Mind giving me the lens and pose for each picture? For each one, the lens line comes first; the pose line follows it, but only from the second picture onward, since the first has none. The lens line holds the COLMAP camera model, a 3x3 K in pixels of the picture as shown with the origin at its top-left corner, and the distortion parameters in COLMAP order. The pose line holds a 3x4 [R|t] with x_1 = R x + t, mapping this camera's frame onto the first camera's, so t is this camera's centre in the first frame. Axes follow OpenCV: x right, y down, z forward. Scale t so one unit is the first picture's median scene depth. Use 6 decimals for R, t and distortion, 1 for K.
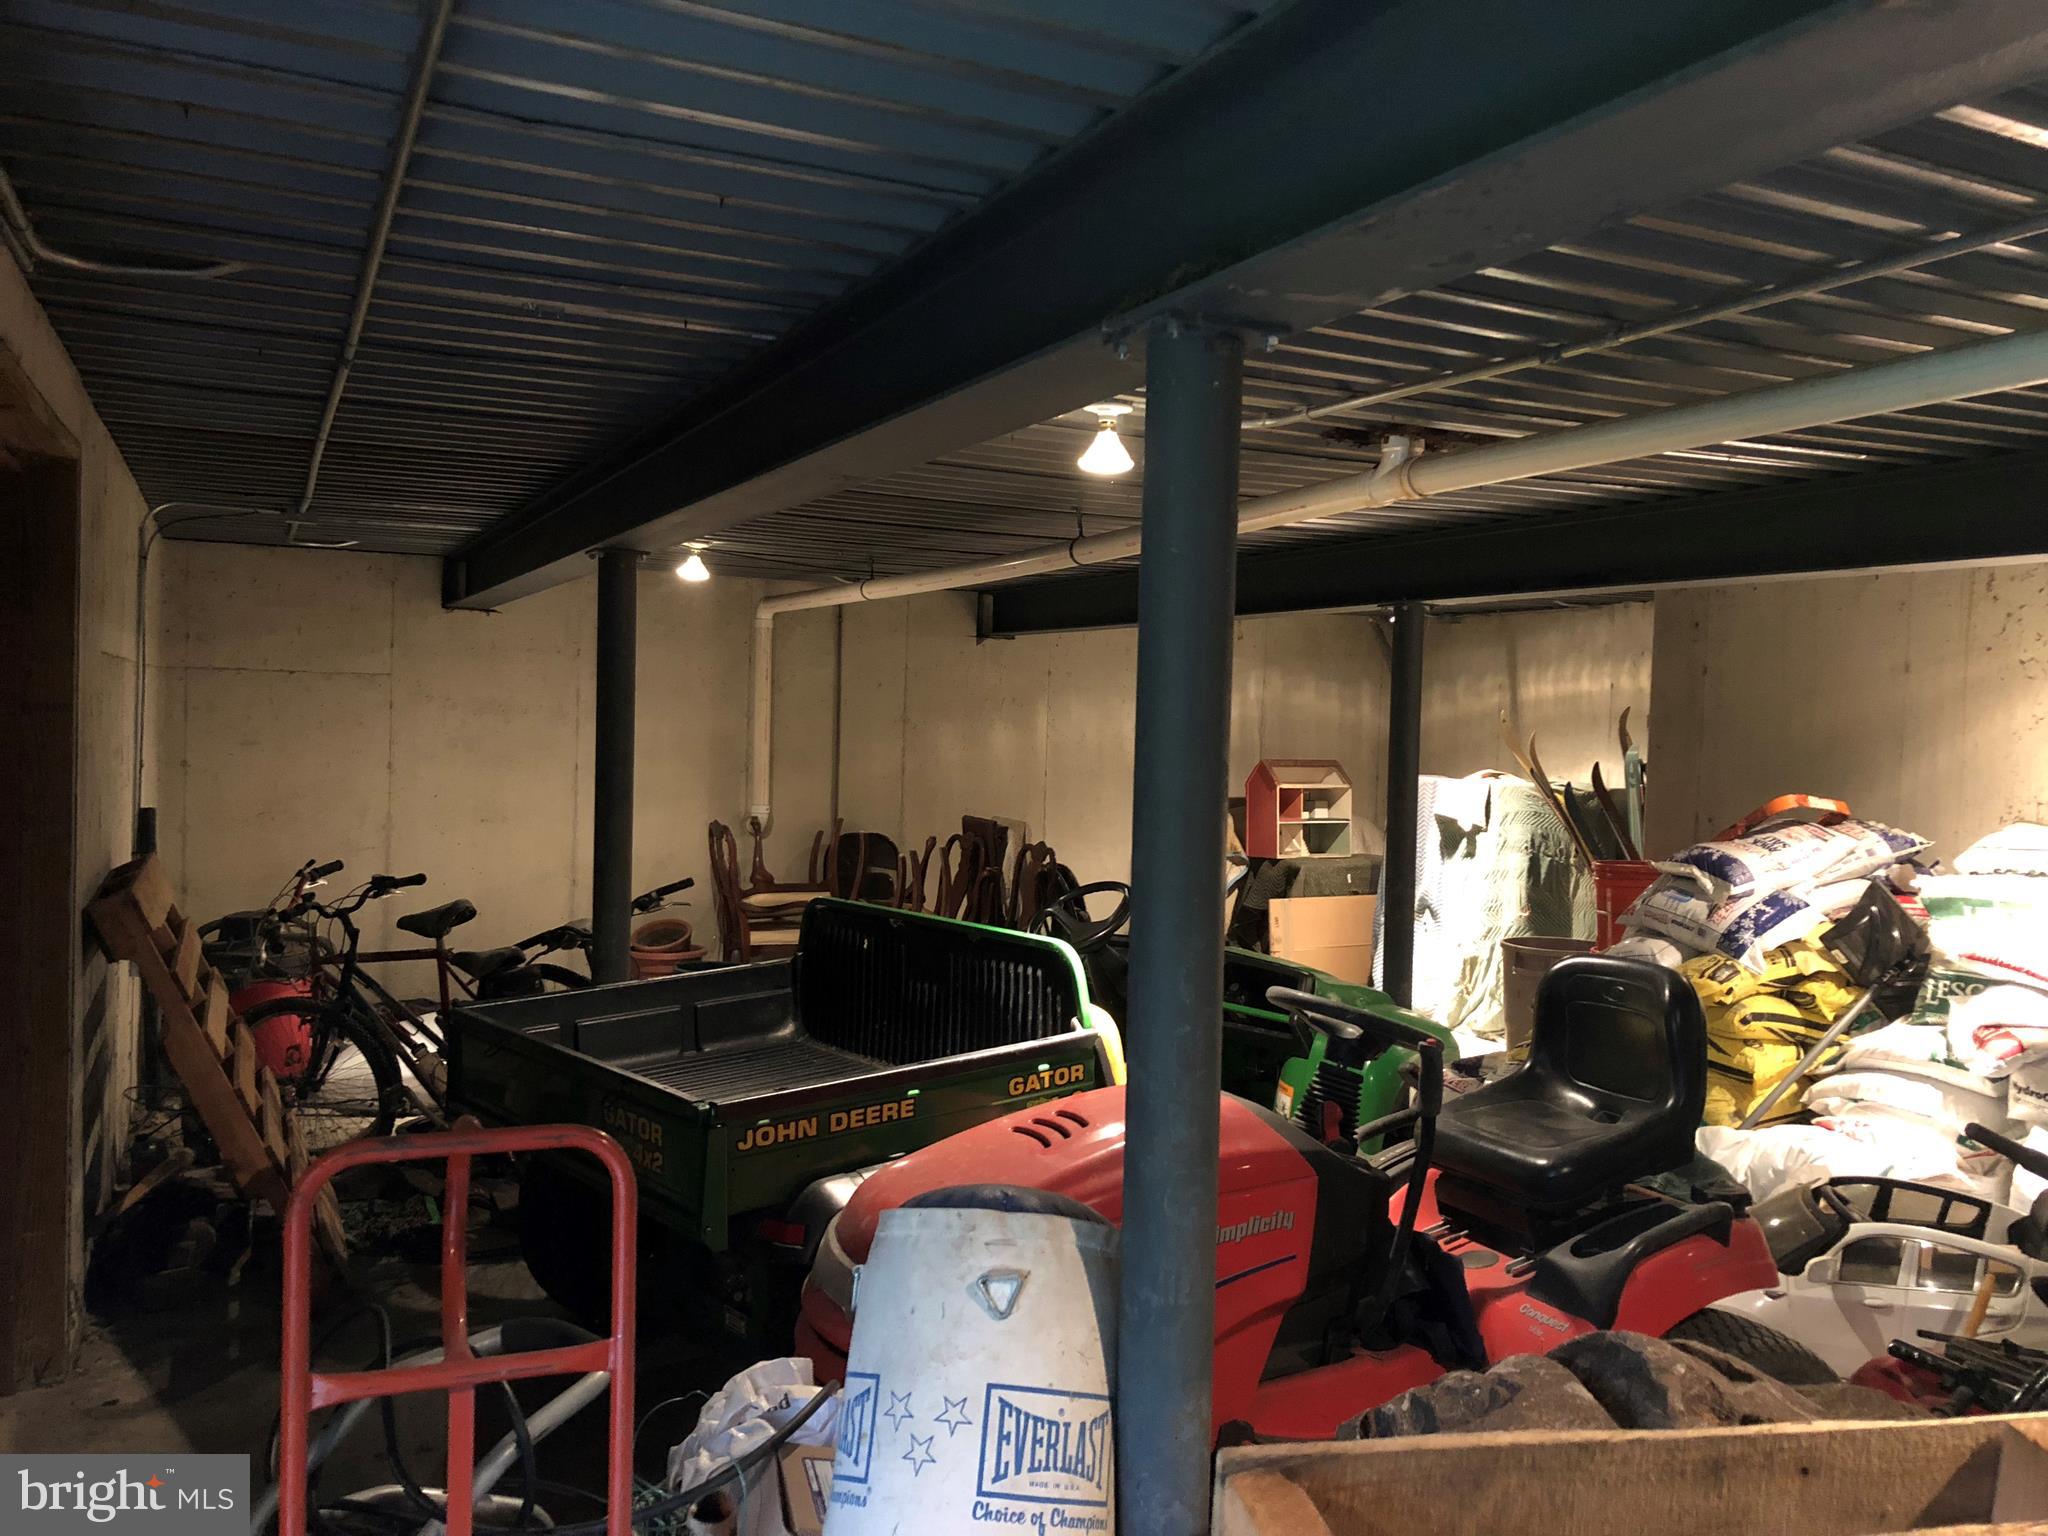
lens RADIAL K [[1644.9, 0, 1024.3], [0, 1644.9, 761.8], [0, 0, 1]] dist [0.019545, -0.020986]
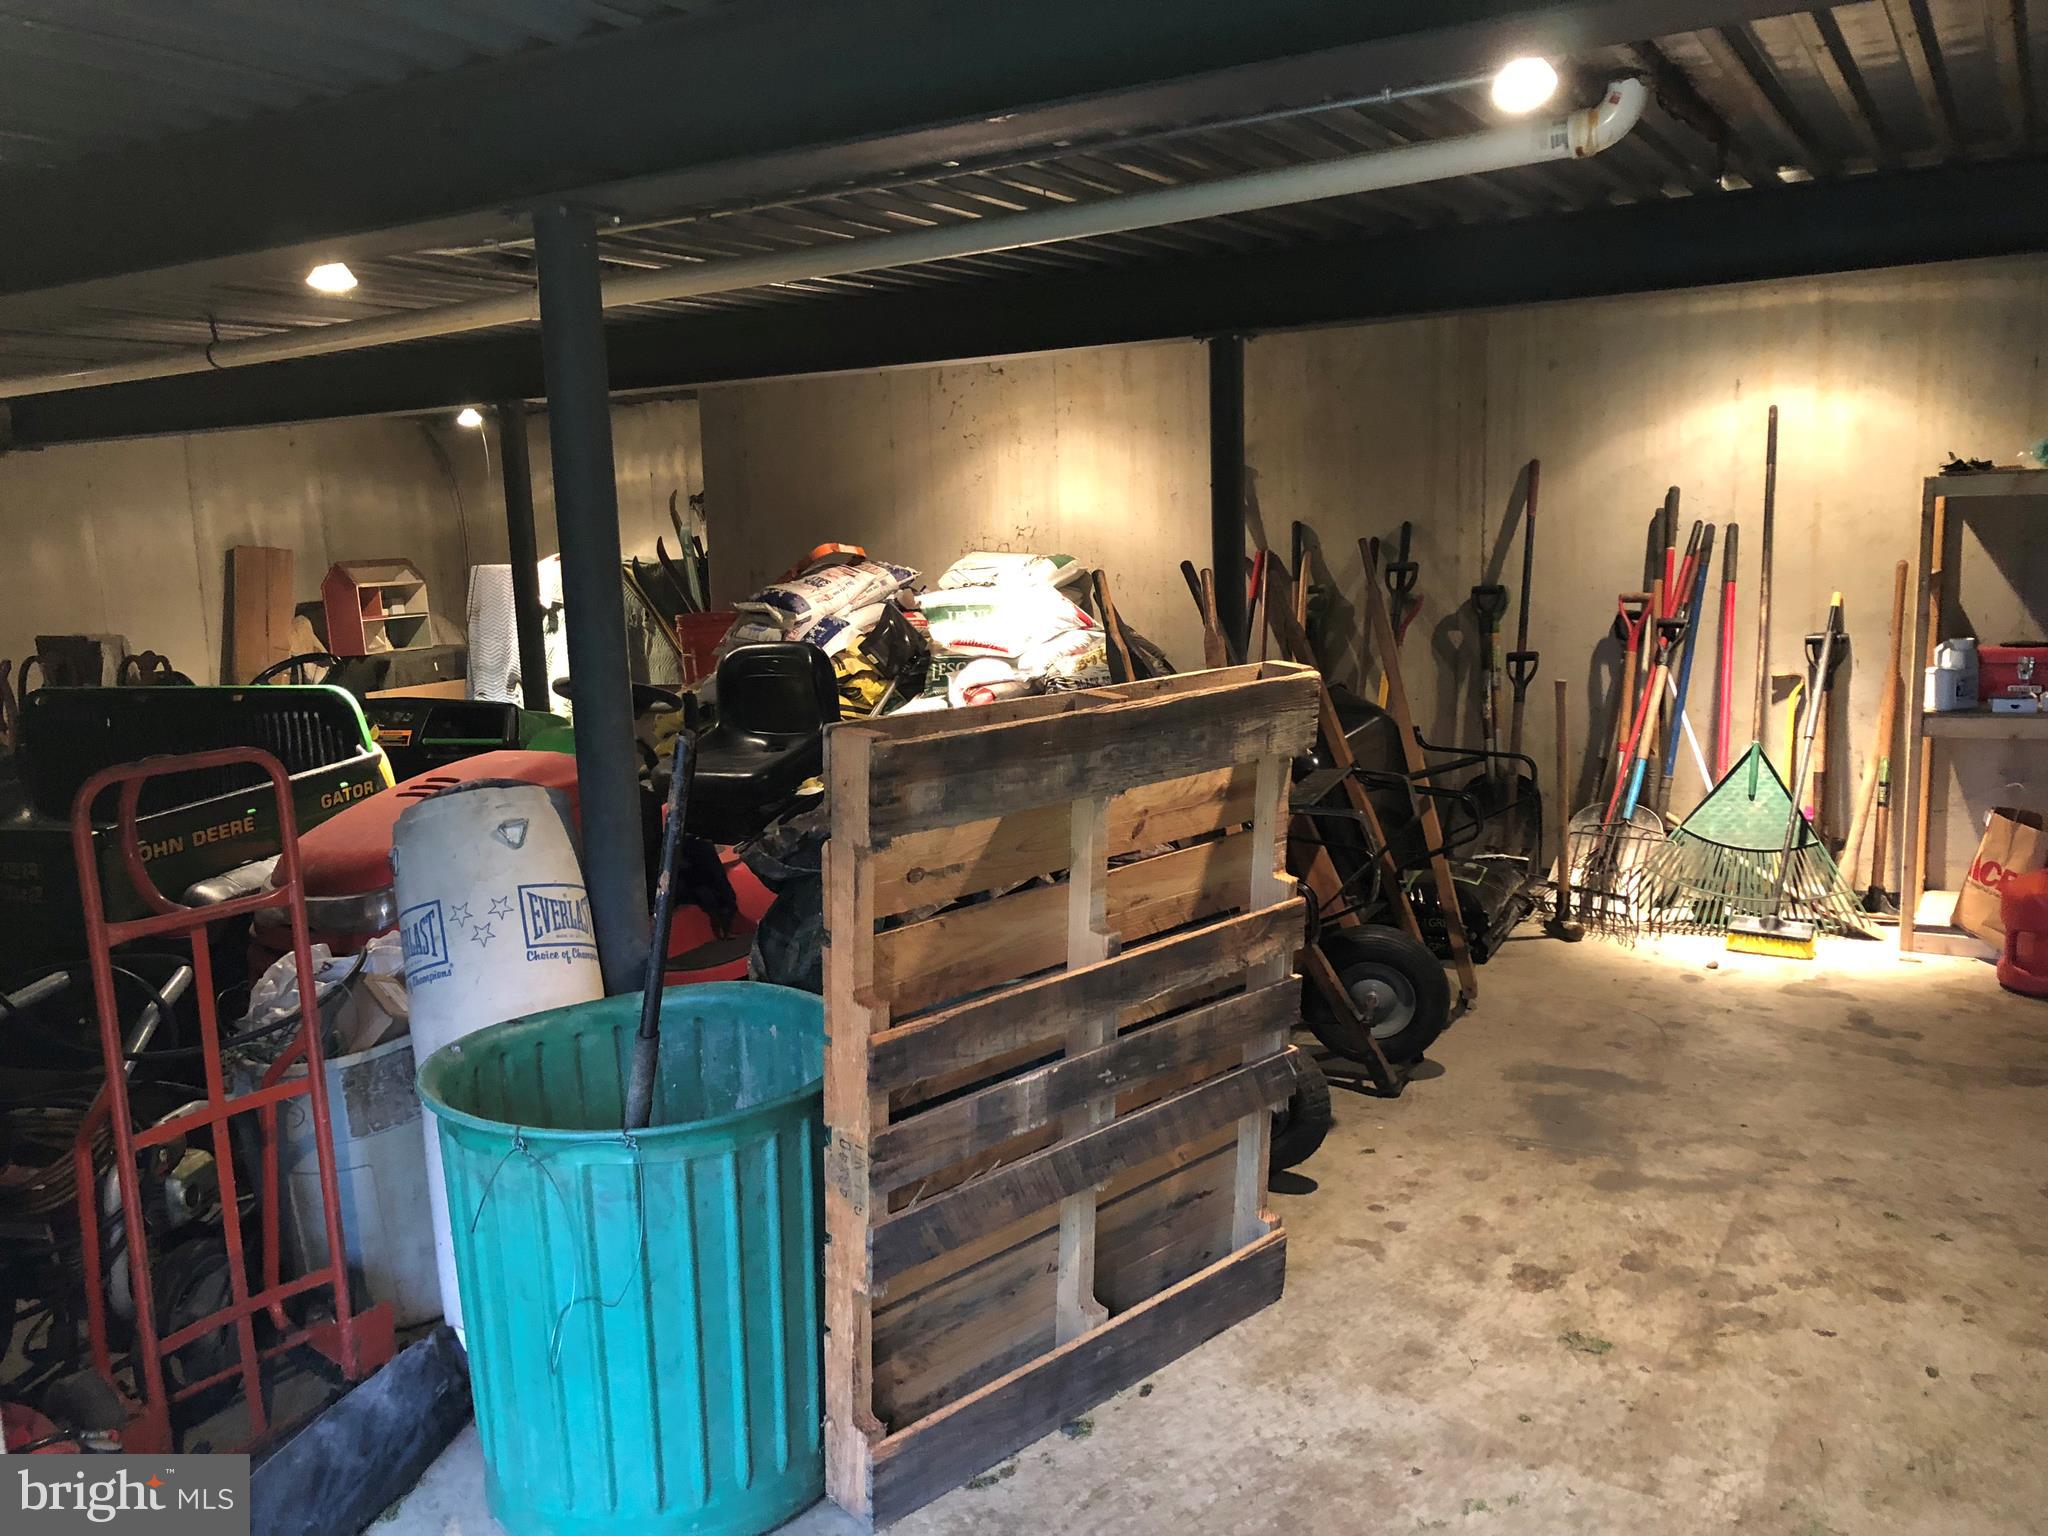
lens RADIAL K [[1644.9, 0, 1026.7], [0, 1644.9, 763.0], [0, 0, 1]] dist [0.019545, -0.020986]
pose [[0.822995, -0.138185, 0.550984, -0.161888], [0.073983, 0.987773, 0.137224, 0.025702], [-0.563210, -0.072171, 0.823156, -0.197218]]
